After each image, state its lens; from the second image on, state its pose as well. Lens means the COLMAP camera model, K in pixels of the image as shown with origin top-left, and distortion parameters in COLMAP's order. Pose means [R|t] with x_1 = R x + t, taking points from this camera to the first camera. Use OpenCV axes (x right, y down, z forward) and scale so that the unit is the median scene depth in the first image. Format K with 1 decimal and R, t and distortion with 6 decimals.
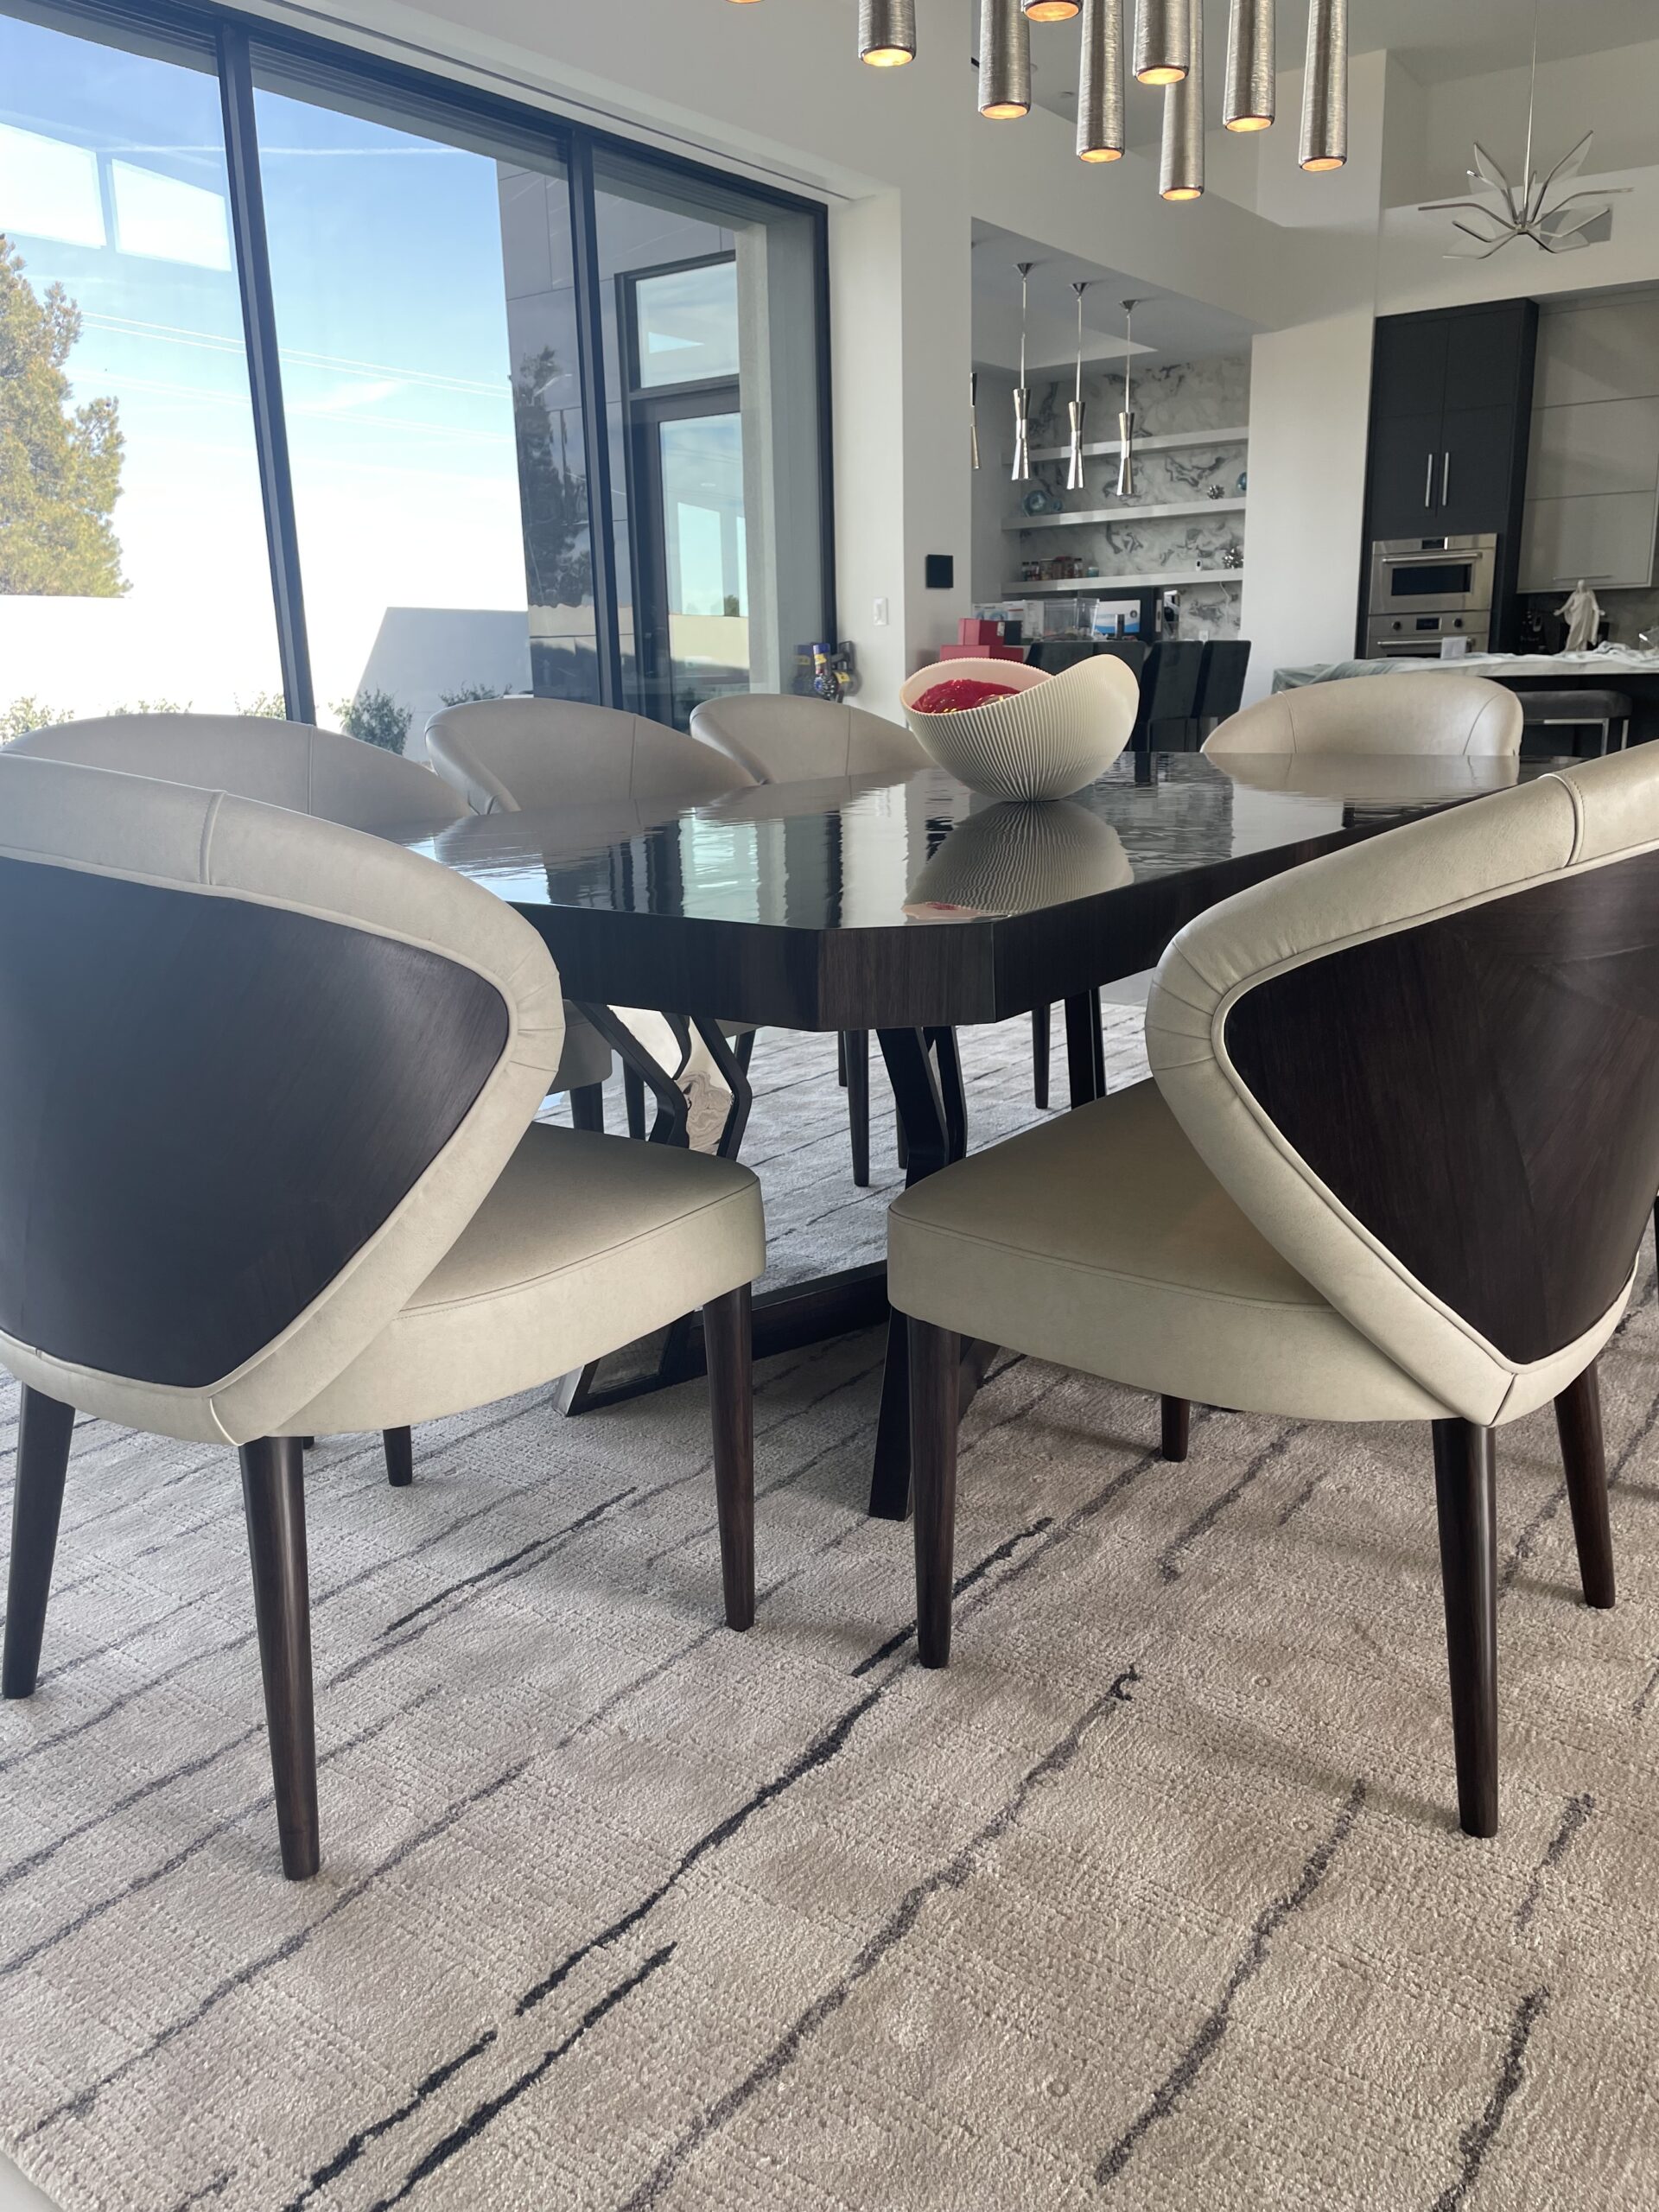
lens RADIAL K [[1667.3, 0, 837.4], [0, 1667.3, 1123.7], [0, 0, 1]] dist [0.057290, -0.082908]
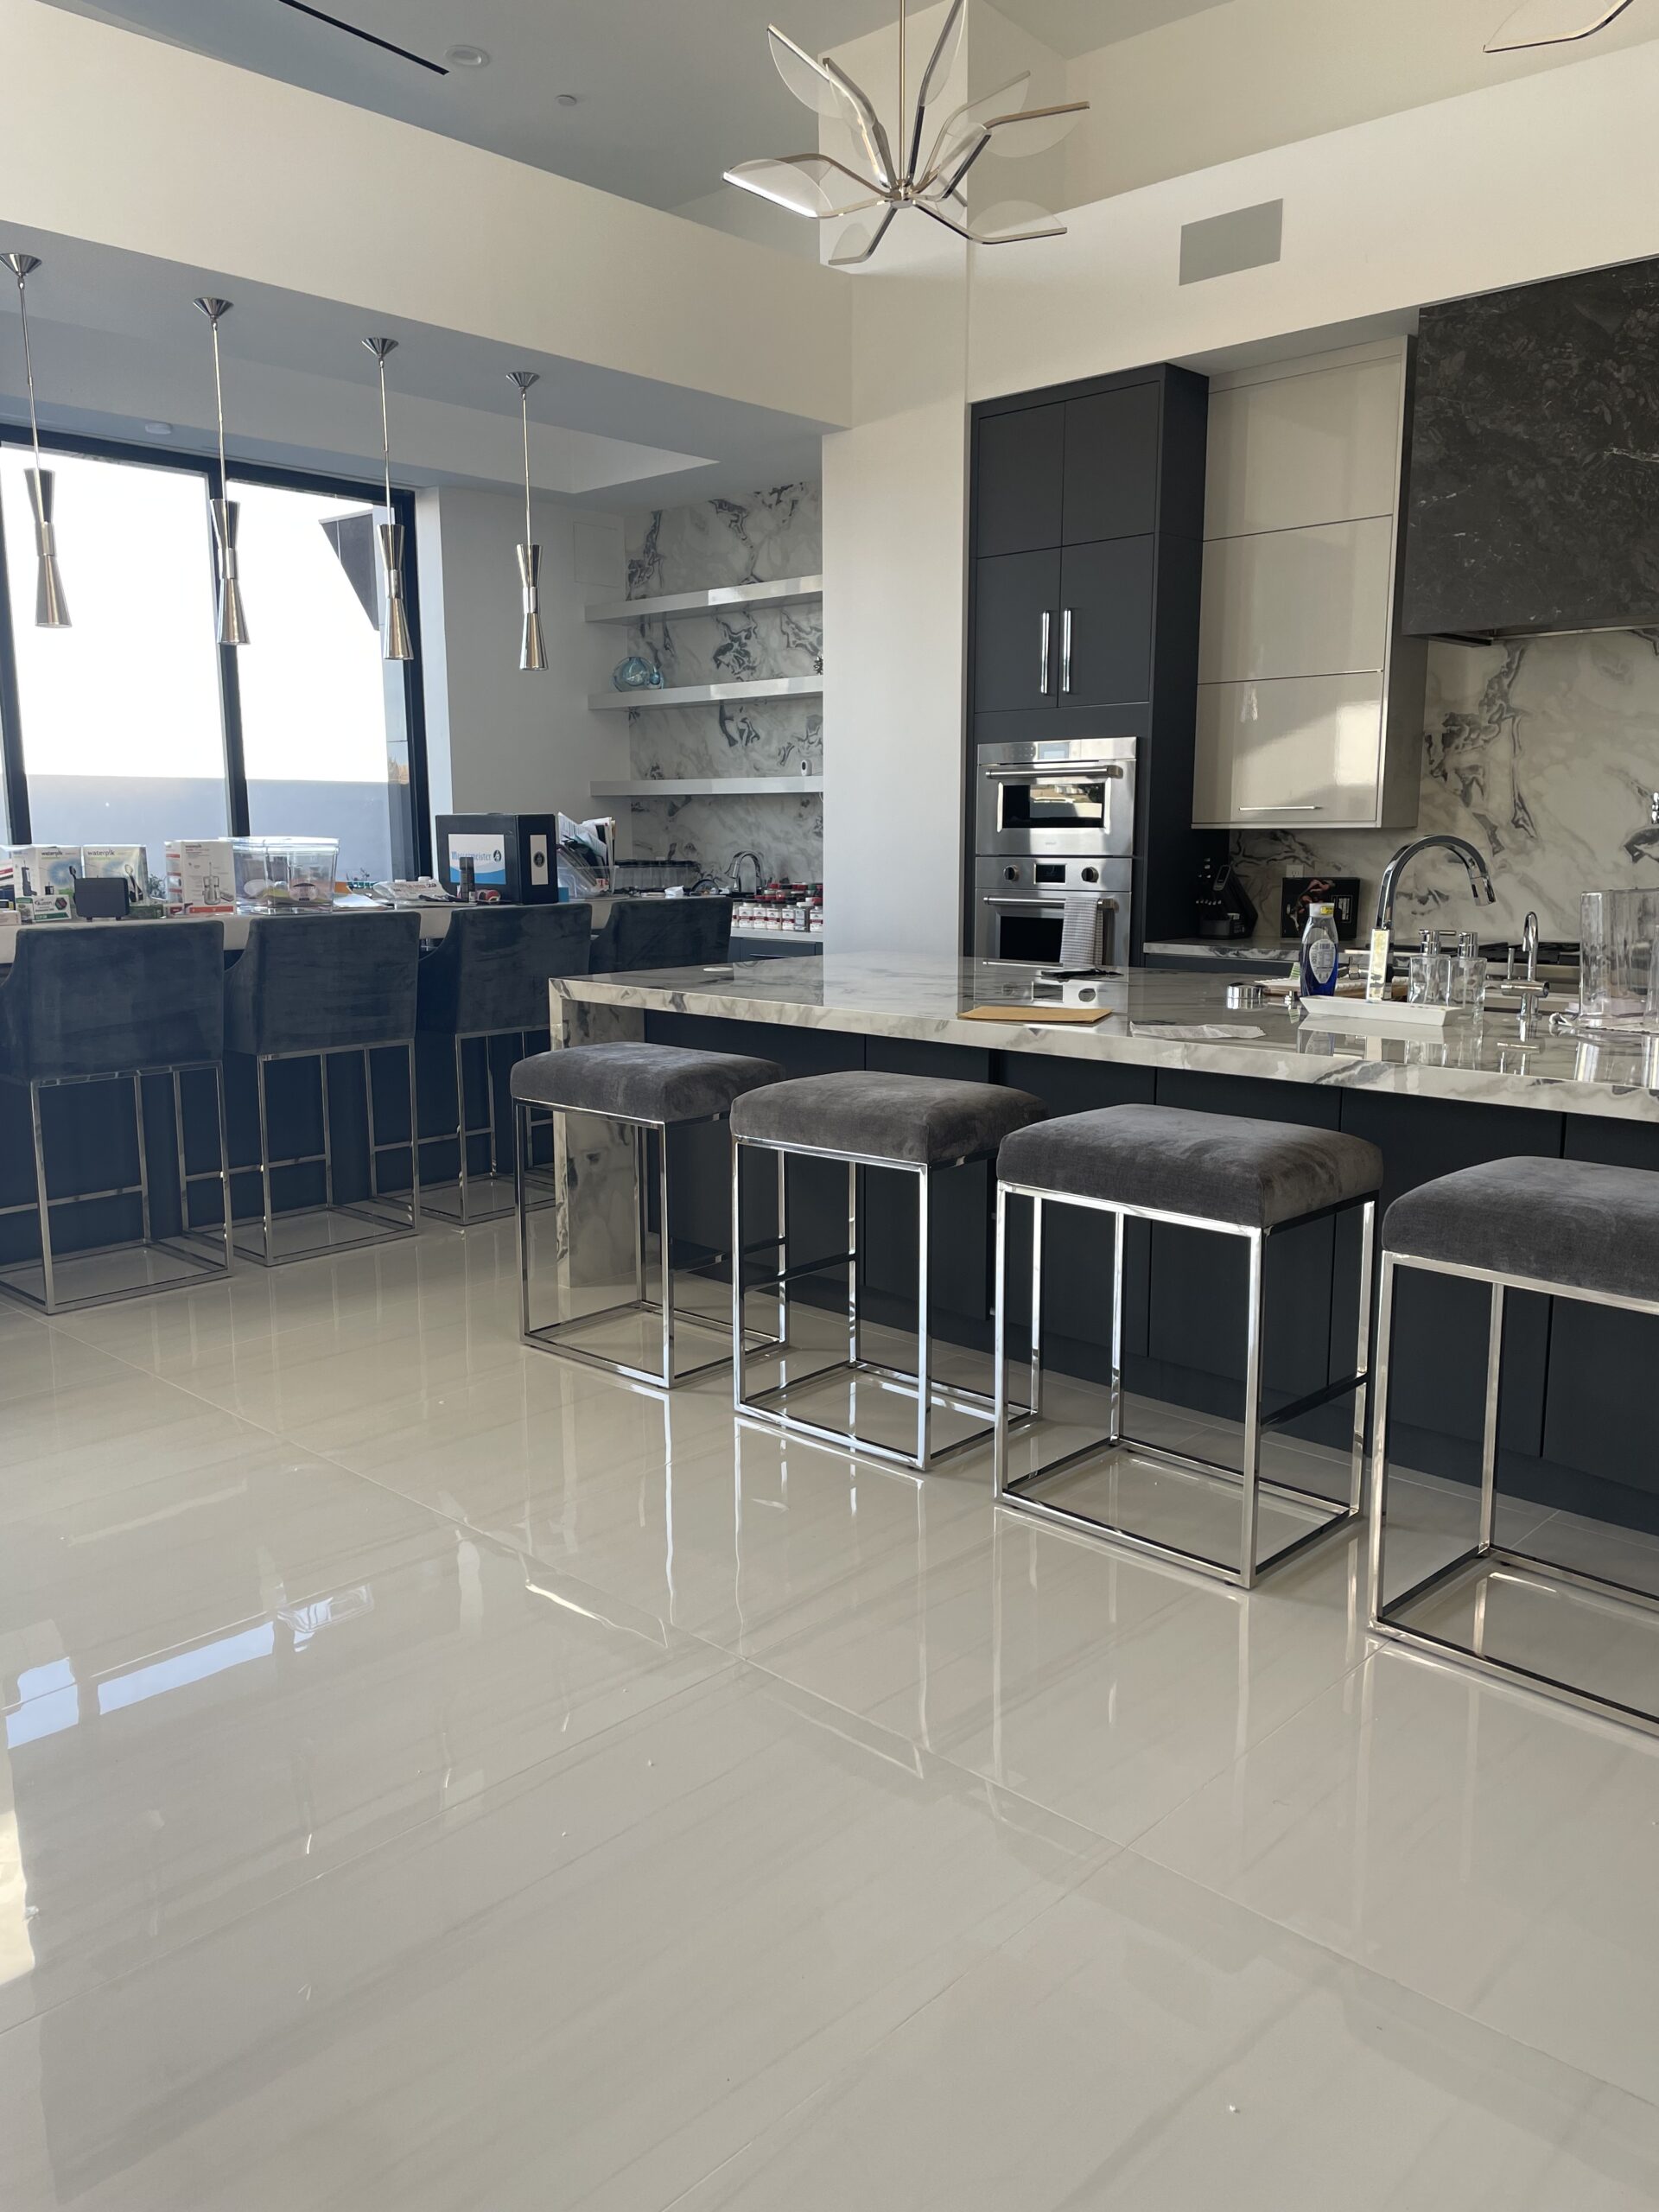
lens RADIAL K [[1667.3, 0, 834.4], [0, 1667.3, 1110.1], [0, 0, 1]] dist [0.057290, -0.082908]
pose [[0.991656, 0.041627, -0.122008, 0.362858], [-0.052460, 0.994830, -0.086959, -0.155273], [0.117757, 0.092634, 0.988712, 0.392260]]
